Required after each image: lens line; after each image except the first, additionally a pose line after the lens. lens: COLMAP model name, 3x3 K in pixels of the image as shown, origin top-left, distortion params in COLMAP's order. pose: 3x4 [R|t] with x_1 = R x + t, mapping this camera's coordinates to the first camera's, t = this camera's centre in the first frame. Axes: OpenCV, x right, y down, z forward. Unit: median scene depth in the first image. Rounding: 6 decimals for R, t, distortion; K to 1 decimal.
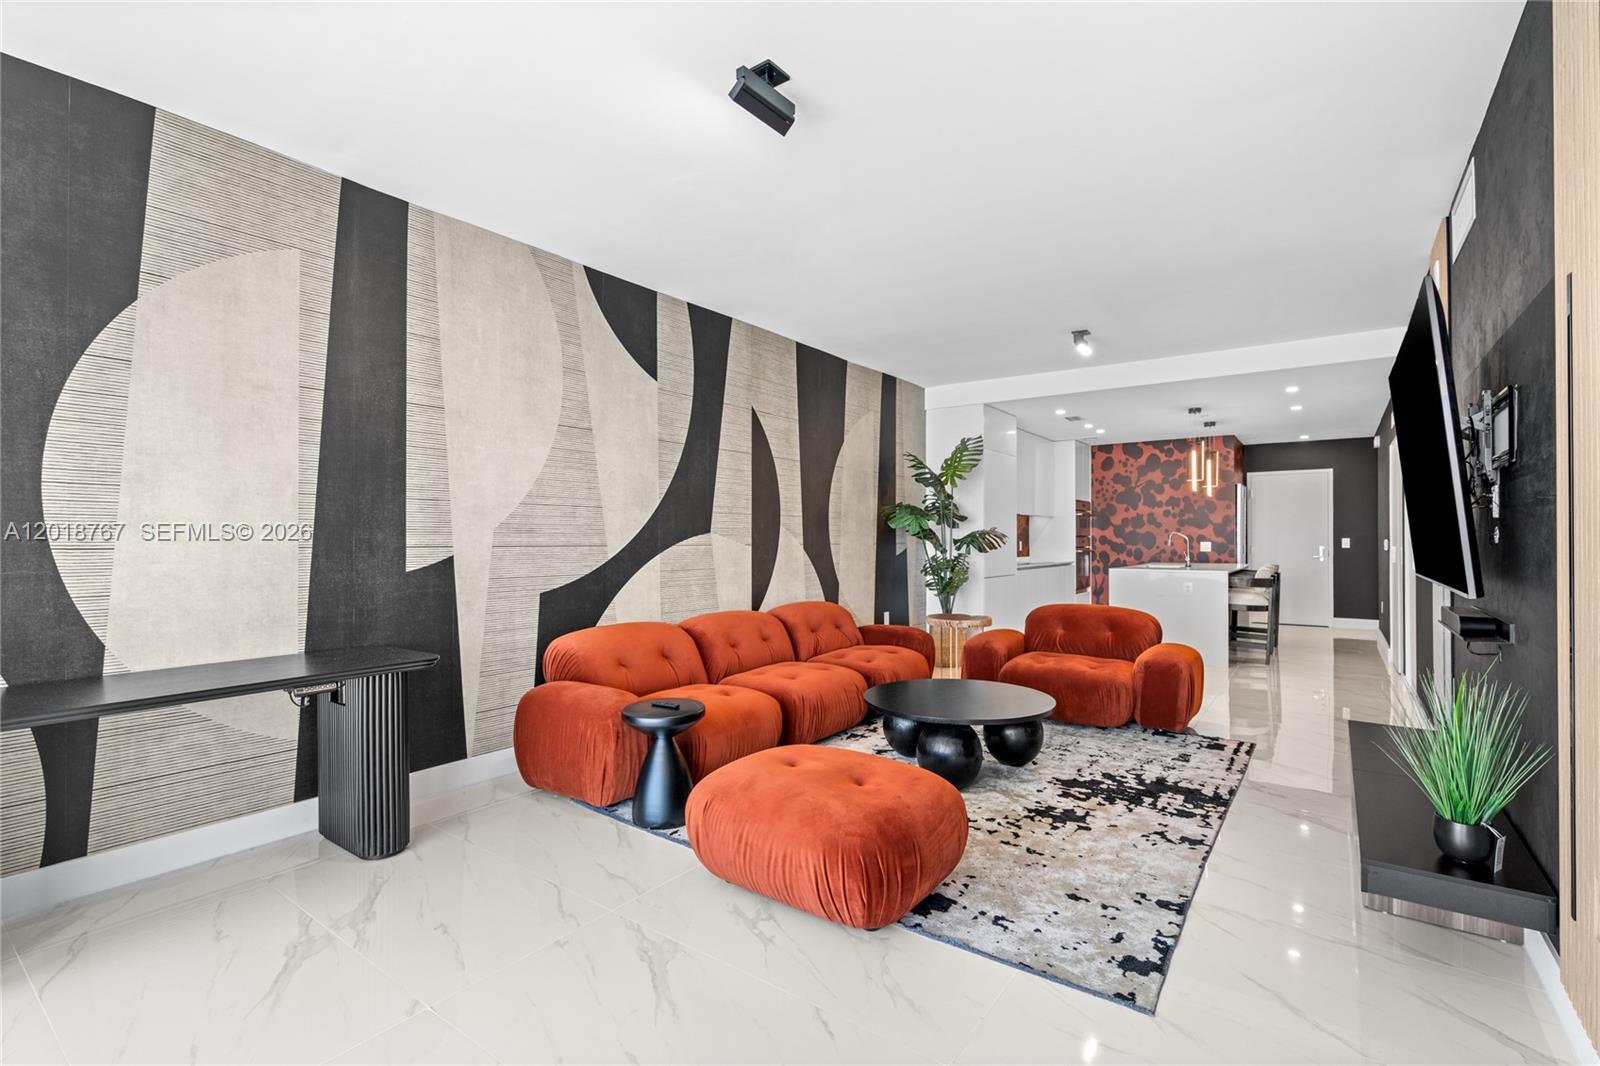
lens RADIAL K [[722.4, 0, 831.5], [0, 722.4, 535.6], [0, 0, 1]] dist [-0.003547, 0.005600]
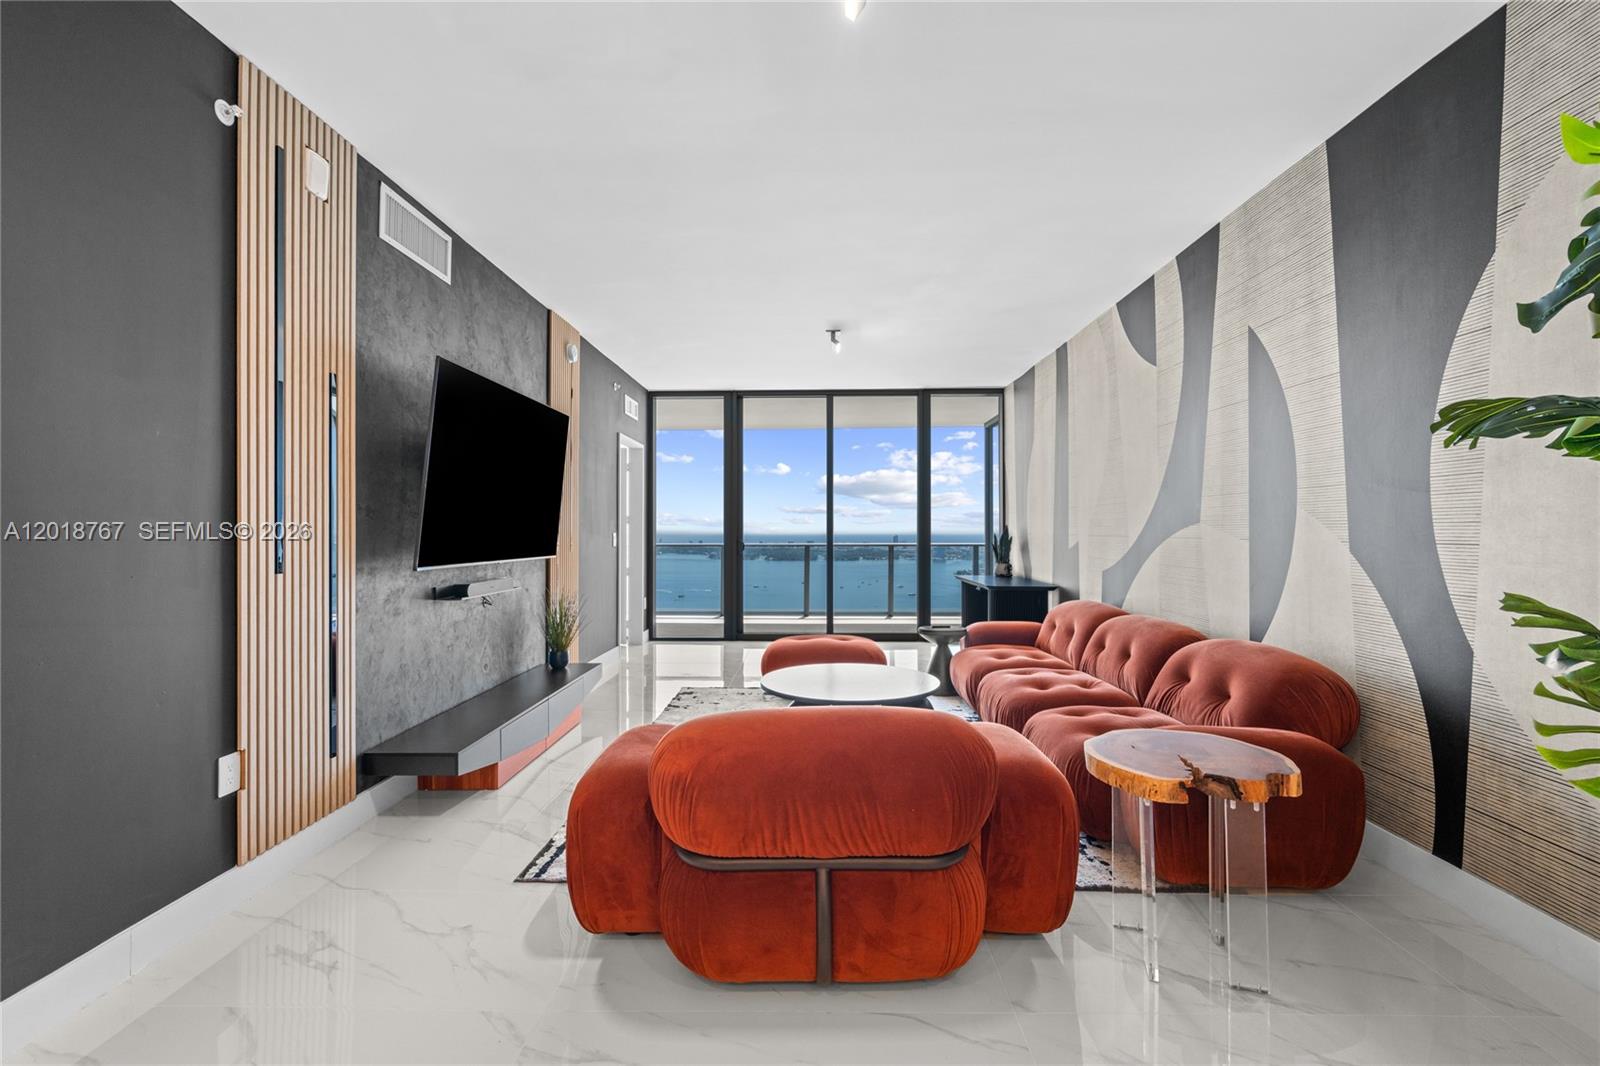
lens RADIAL K [[723.3, 0, 802.5], [0, 723.3, 529.2], [0, 0, 1]] dist [-0.002503, 0.000461]
pose [[-0.837905, 0.001699, -0.545814, 0.747297], [0.005576, 0.999970, -0.005448, 0.006532], [0.545788, -0.007609, -0.837889, 1.700382]]
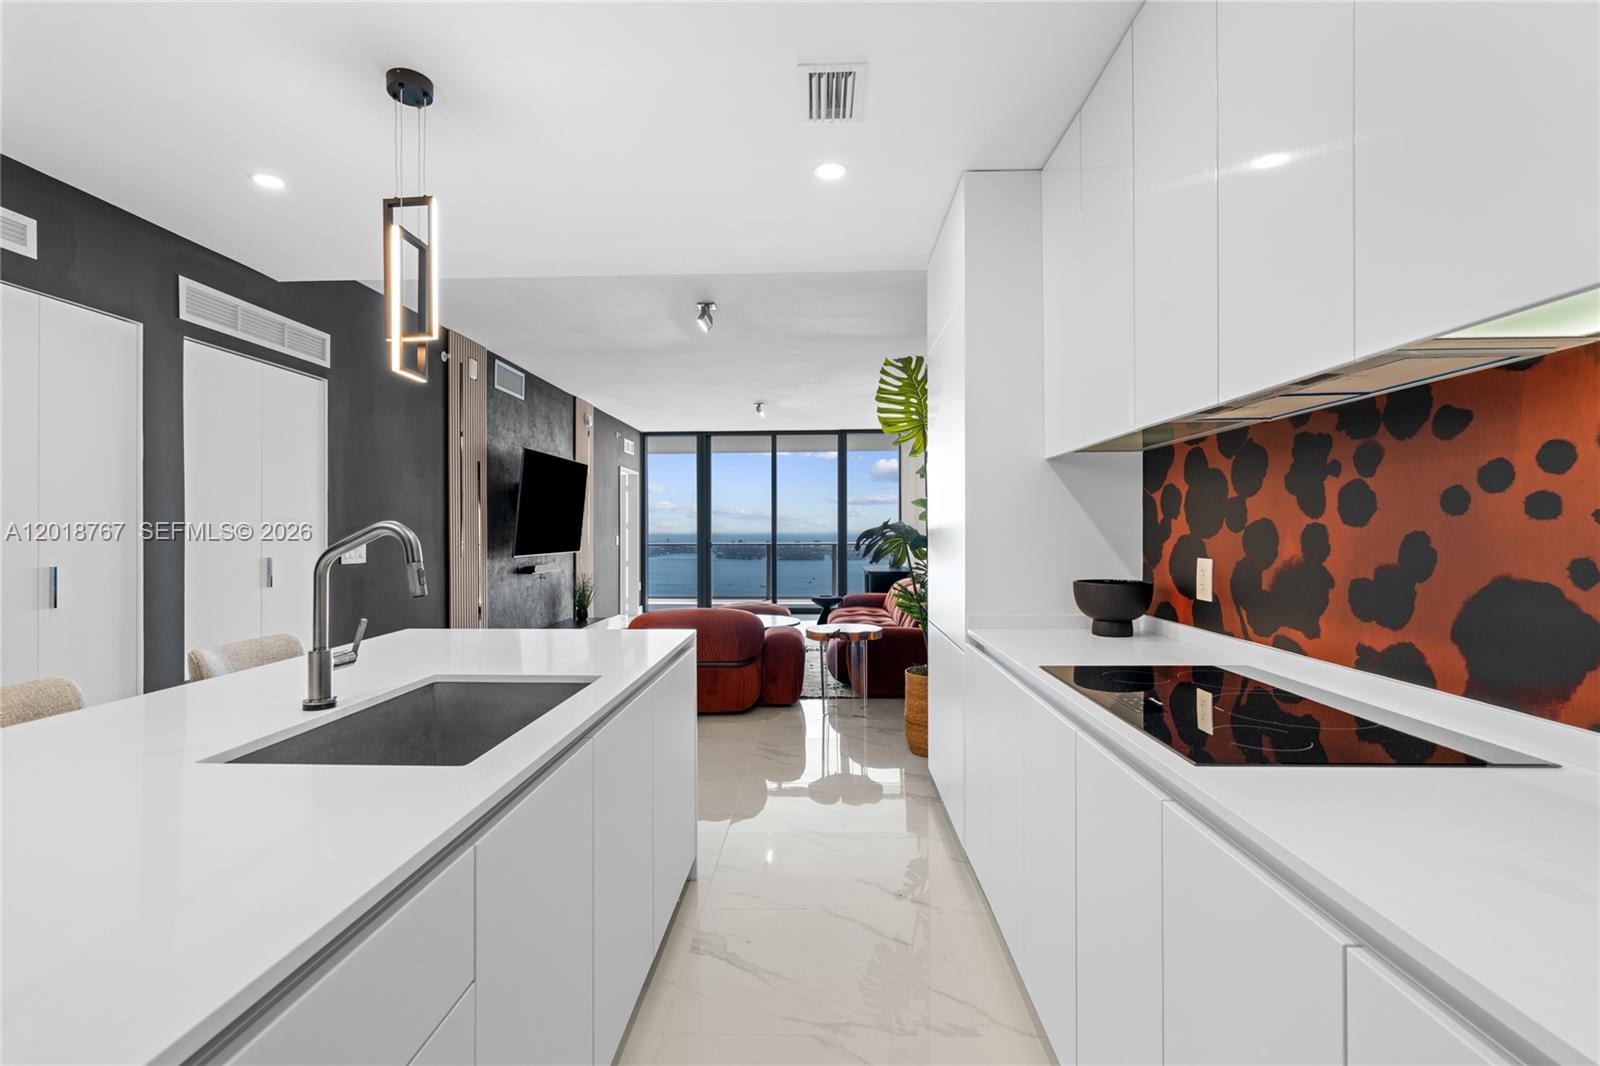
lens RADIAL K [[729.6, 0, 800.0], [0, 729.6, 533.0], [0, 0, 1]] dist [-0.004886, 0.000406]
pose [[-0.845990, 0.006688, -0.533157, 0.976345], [0.007560, 0.999971, 0.000546, -0.002403], [0.533145, -0.003569, -0.846016, 2.434729]]
